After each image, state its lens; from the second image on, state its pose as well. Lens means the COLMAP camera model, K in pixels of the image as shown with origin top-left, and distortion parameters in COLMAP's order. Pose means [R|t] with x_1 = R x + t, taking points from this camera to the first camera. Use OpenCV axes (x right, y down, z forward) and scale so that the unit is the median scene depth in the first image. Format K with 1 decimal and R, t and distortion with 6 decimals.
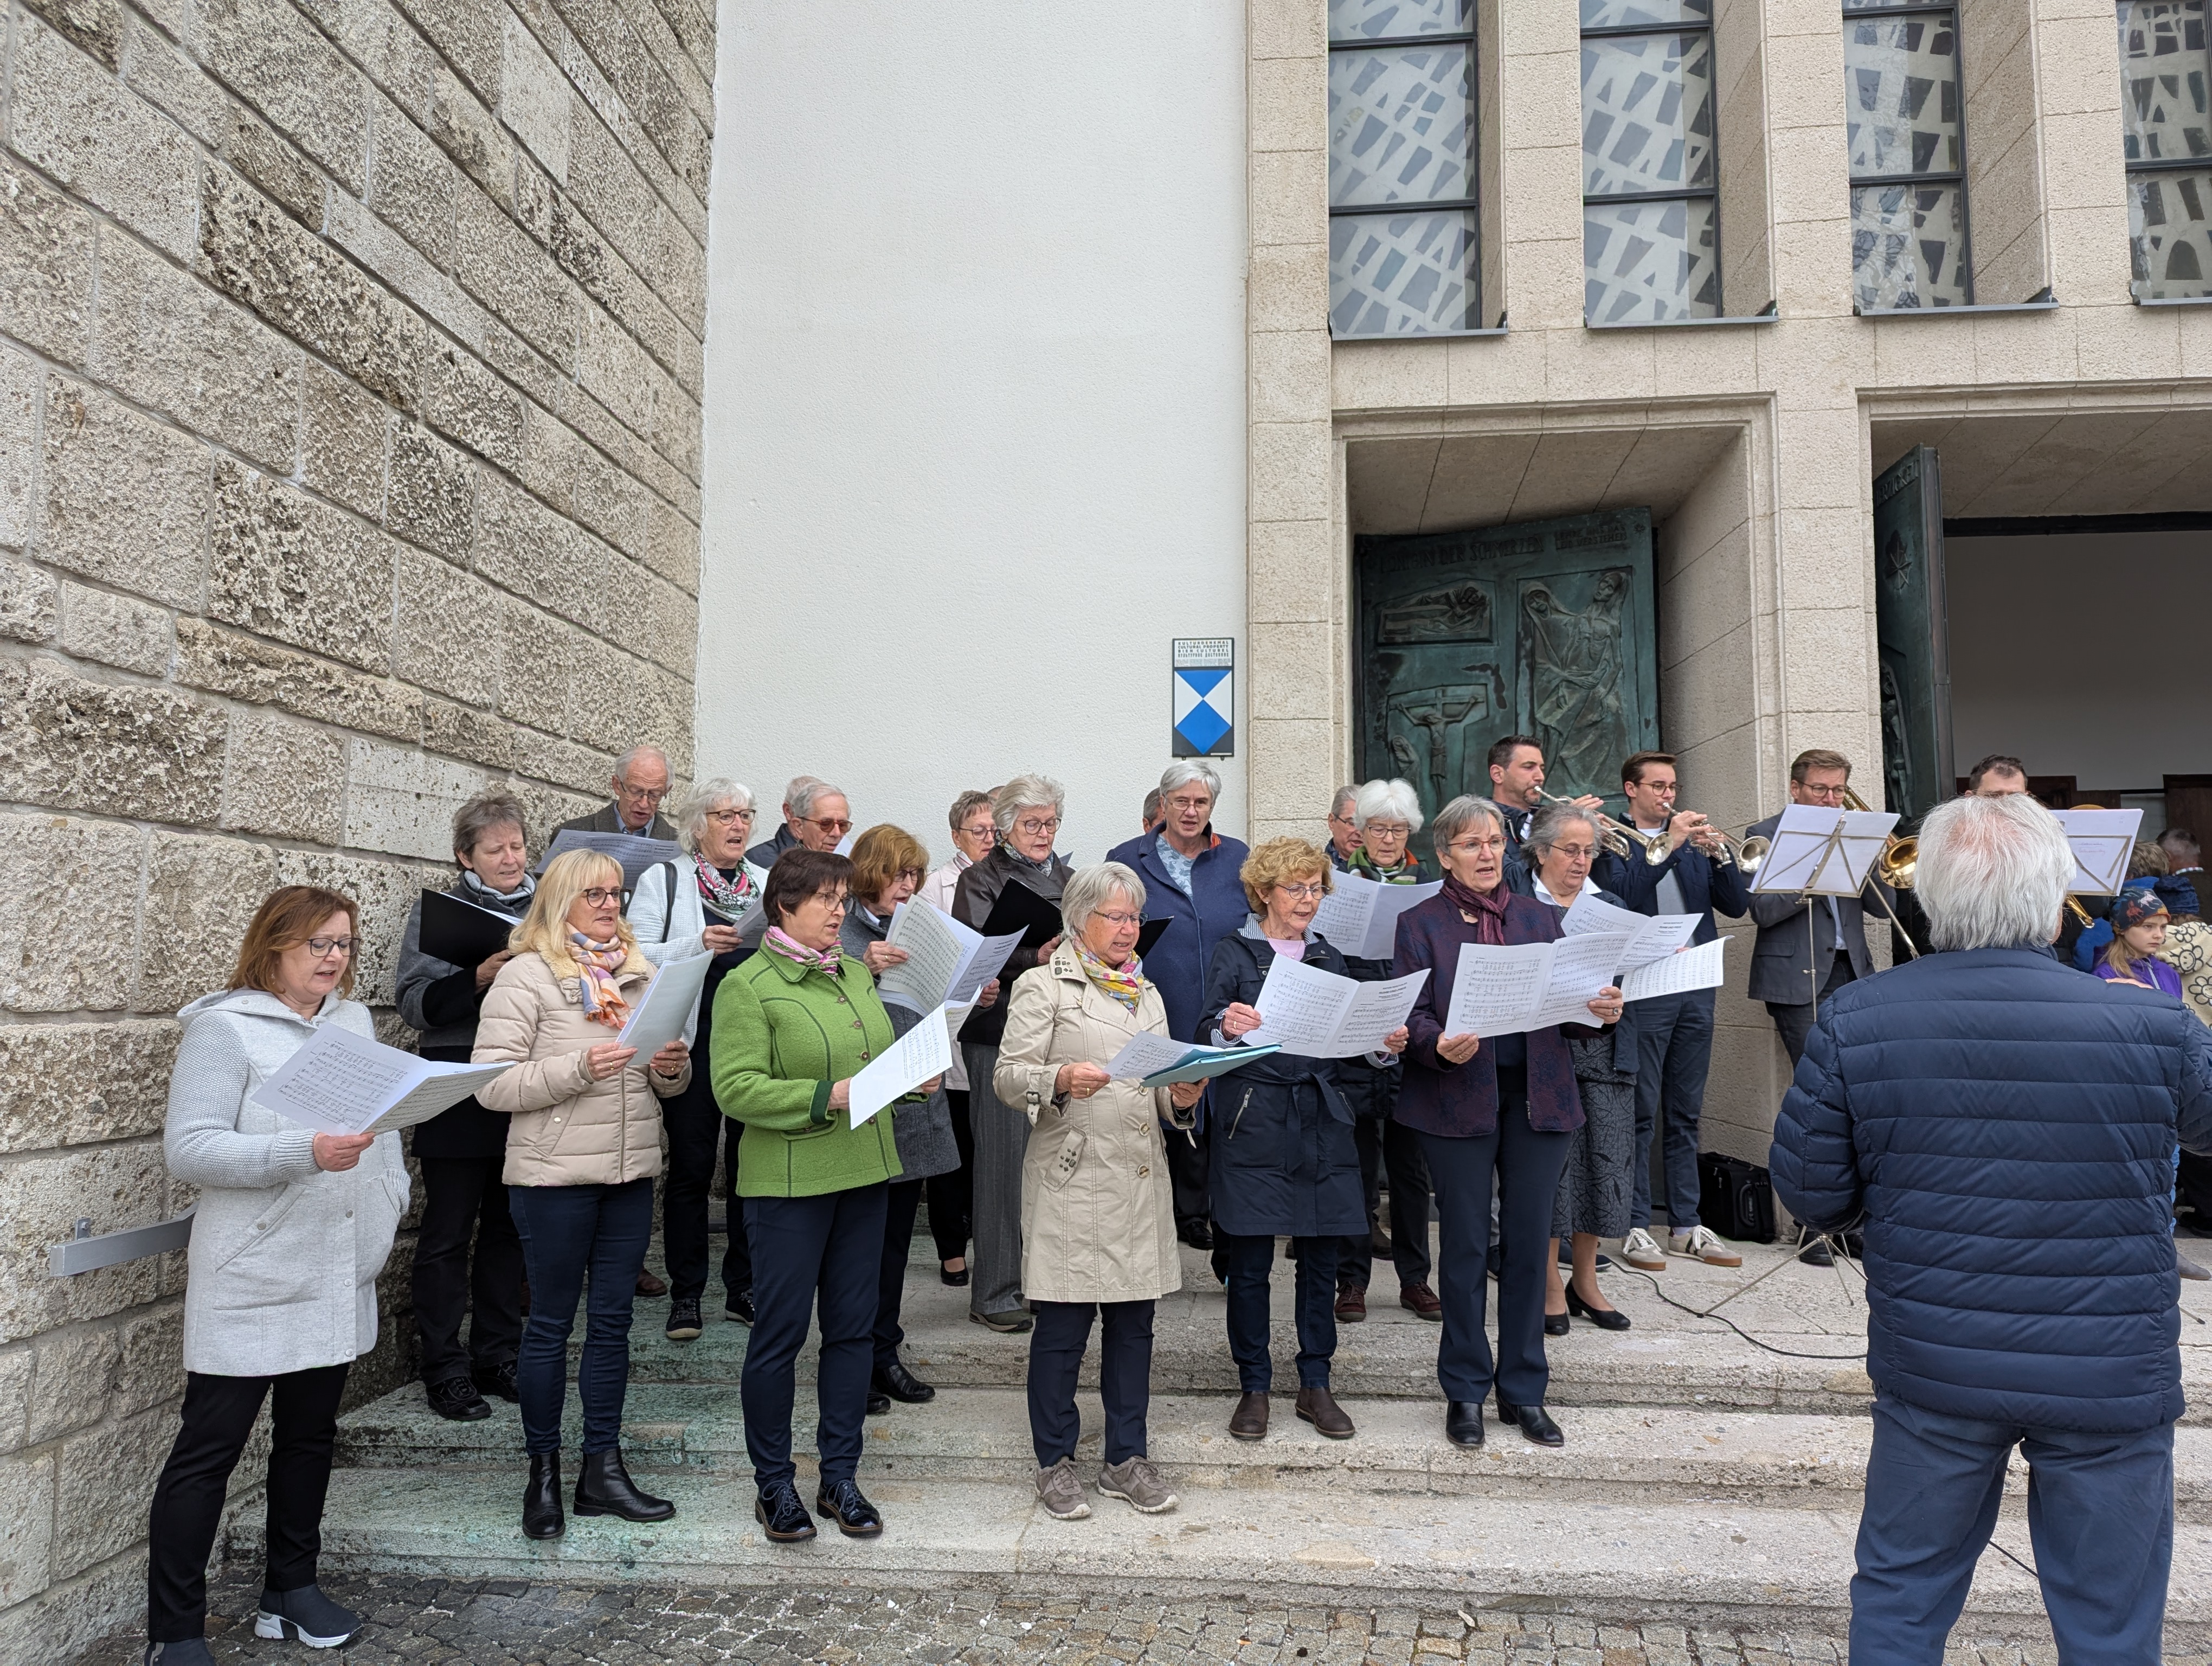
lens RADIAL K [[1588.6, 0, 1100.6], [0, 1588.6, 828.9], [0, 0, 1]] dist [0.041295, -0.045183]
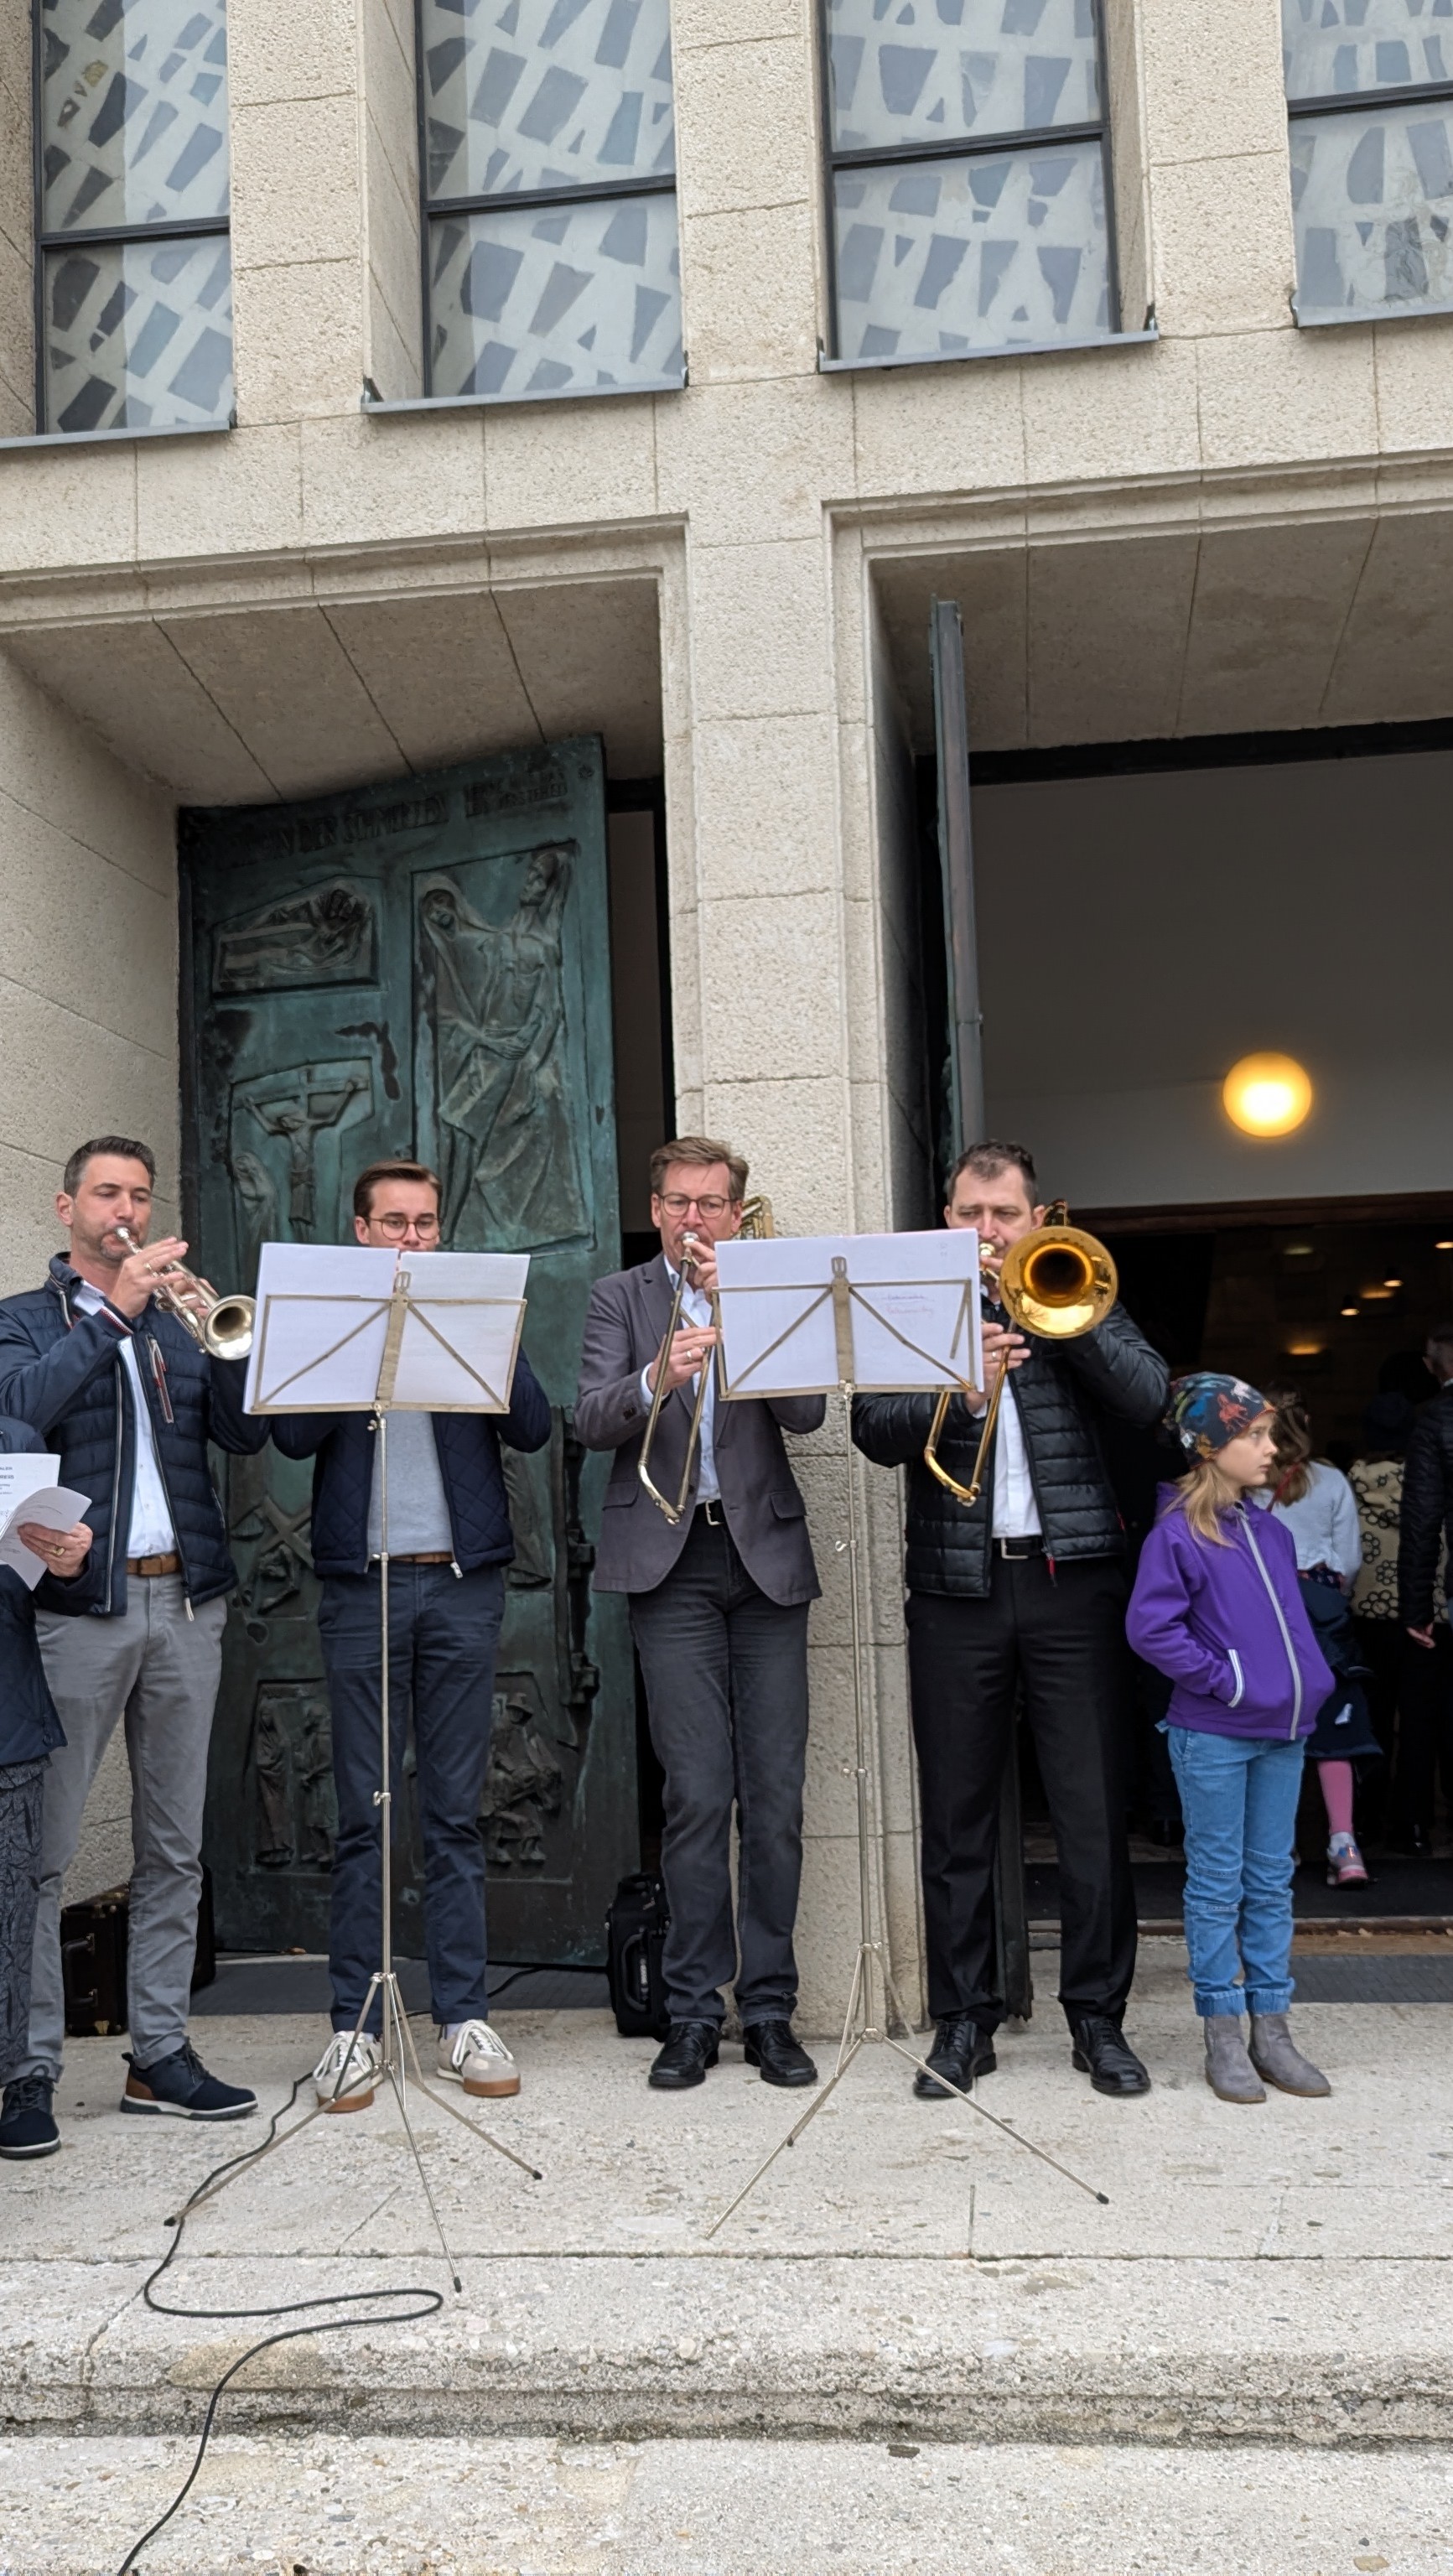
lens RADIAL K [[2450.9, 0, 726.8], [0, 2450.9, 1299.7], [0, 0, 1]] dist [0.026374, 0.000000]
pose [[0.999198, -0.037741, -0.013381, 0.390954], [0.037558, 0.999201, -0.013644, 0.013210], [0.013885, 0.013131, 0.999817, 0.127346]]
